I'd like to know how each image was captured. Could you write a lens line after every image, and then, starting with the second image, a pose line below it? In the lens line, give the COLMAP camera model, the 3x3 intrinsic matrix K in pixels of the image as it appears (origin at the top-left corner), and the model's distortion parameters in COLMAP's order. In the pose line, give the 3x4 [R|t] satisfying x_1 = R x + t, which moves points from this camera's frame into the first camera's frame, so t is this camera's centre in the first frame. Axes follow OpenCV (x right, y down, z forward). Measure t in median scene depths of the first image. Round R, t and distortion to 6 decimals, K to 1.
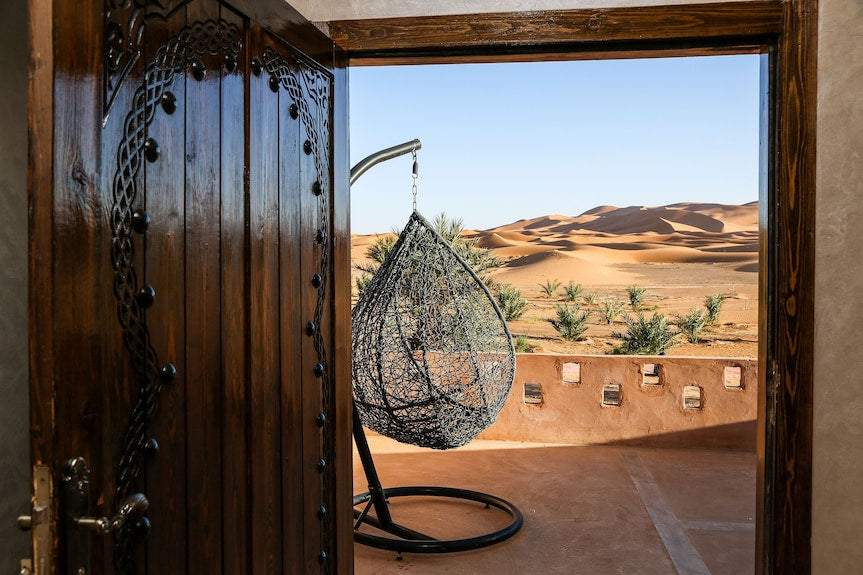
lens RADIAL K [[704.6, 0, 429.9], [0, 704.6, 284.7], [0, 0, 1]] dist [-0.049324, -0.001605]
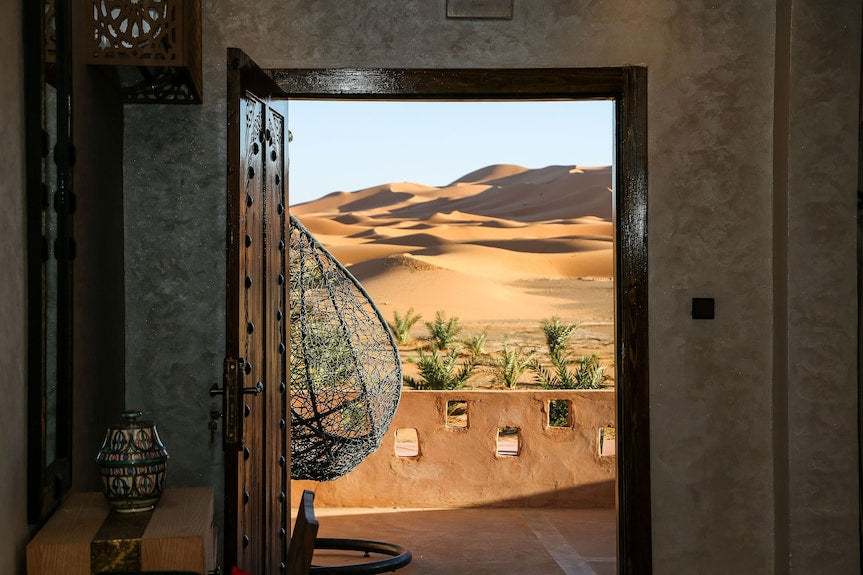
lens RADIAL K [[704.6, 0, 431.9], [0, 704.6, 286.9], [0, 0, 1]] dist [-0.049324, -0.001605]
pose [[0.988263, -0.010518, 0.152400, 0.120215], [0.011250, 0.999929, -0.003942, -0.023194], [-0.152347, 0.005610, 0.988311, 0.498240]]
